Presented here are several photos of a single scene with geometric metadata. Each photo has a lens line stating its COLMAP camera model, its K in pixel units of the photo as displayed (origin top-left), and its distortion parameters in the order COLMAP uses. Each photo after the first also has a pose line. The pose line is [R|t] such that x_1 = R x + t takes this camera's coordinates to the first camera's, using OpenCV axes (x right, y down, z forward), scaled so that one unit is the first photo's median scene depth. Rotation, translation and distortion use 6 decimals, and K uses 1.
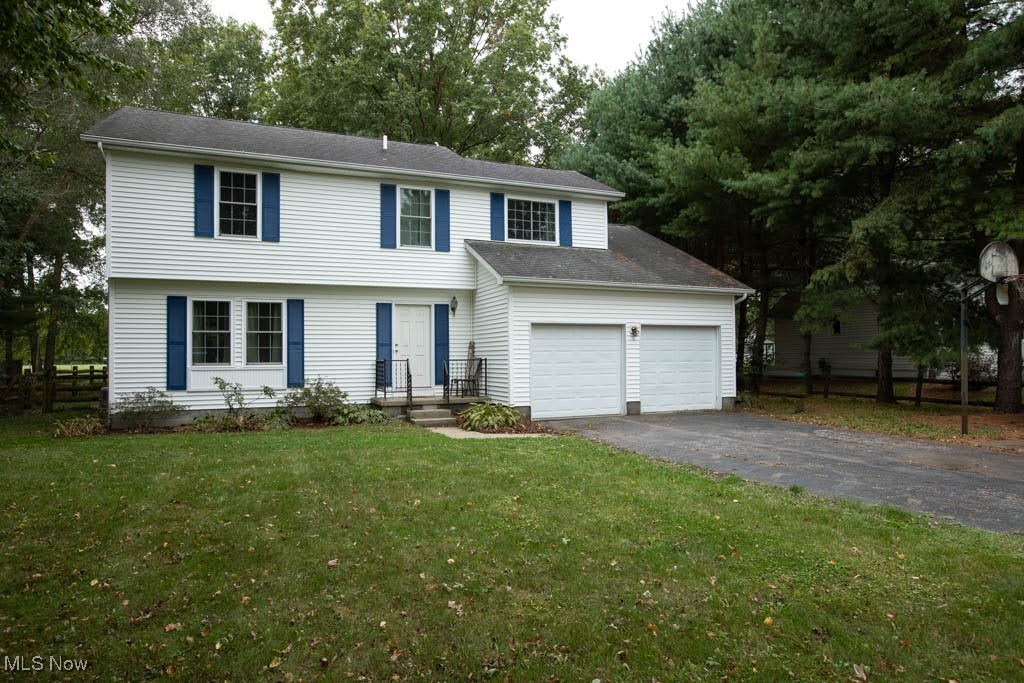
lens RADIAL K [[614.6, 0, 512.0], [0, 614.6, 341.5], [0, 0, 1]] dist [-0.055666, 0.054350]
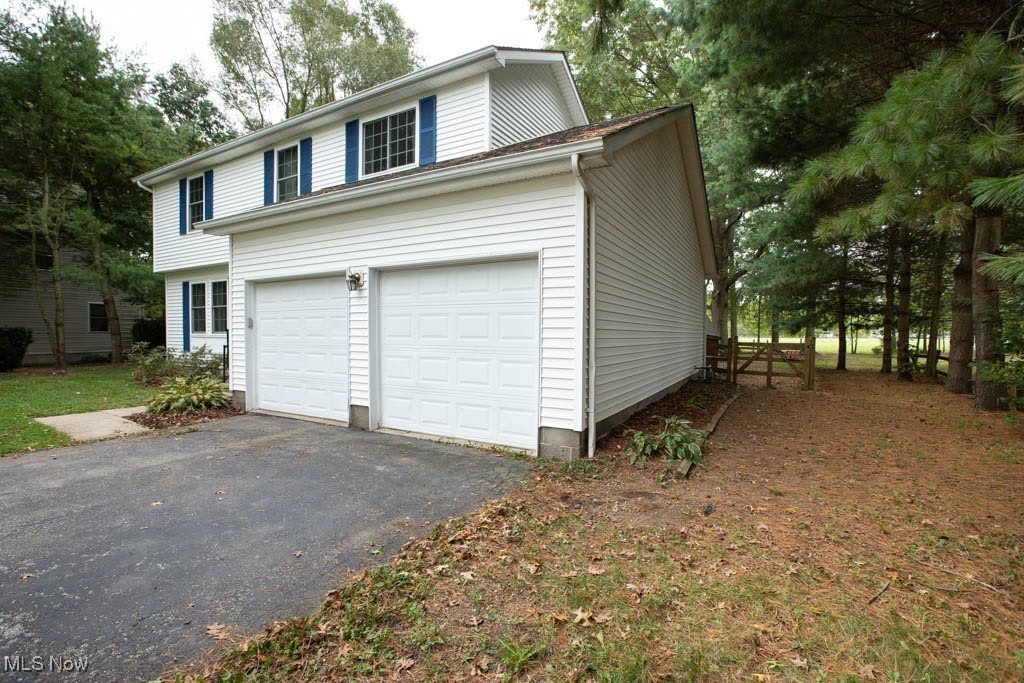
lens RADIAL K [[449.0, 0, 512.0], [0, 449.0, 341.5], [0, 0, 1]] dist [-0.000067, 0.000180]
pose [[0.617320, 0.024806, -0.786321, 0.621144], [0.012154, 0.999083, 0.041059, 0.023766], [0.786618, -0.034903, 0.616453, 0.868354]]
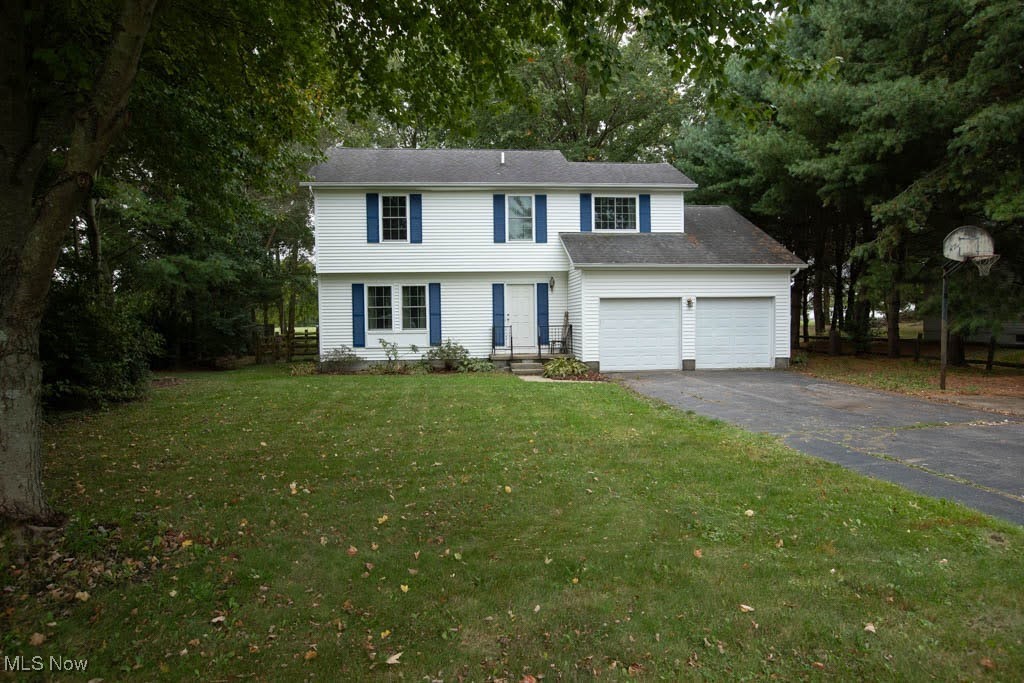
lens RADIAL K [[614.6, 0, 512.0], [0, 614.6, 341.5], [0, 0, 1]] dist [-0.055666, 0.054350]
pose [[0.952709, 0.006780, -0.303809, 0.236216], [0.012393, 0.998052, 0.061136, -0.018805], [0.303632, -0.062010, 0.950769, -0.284868]]
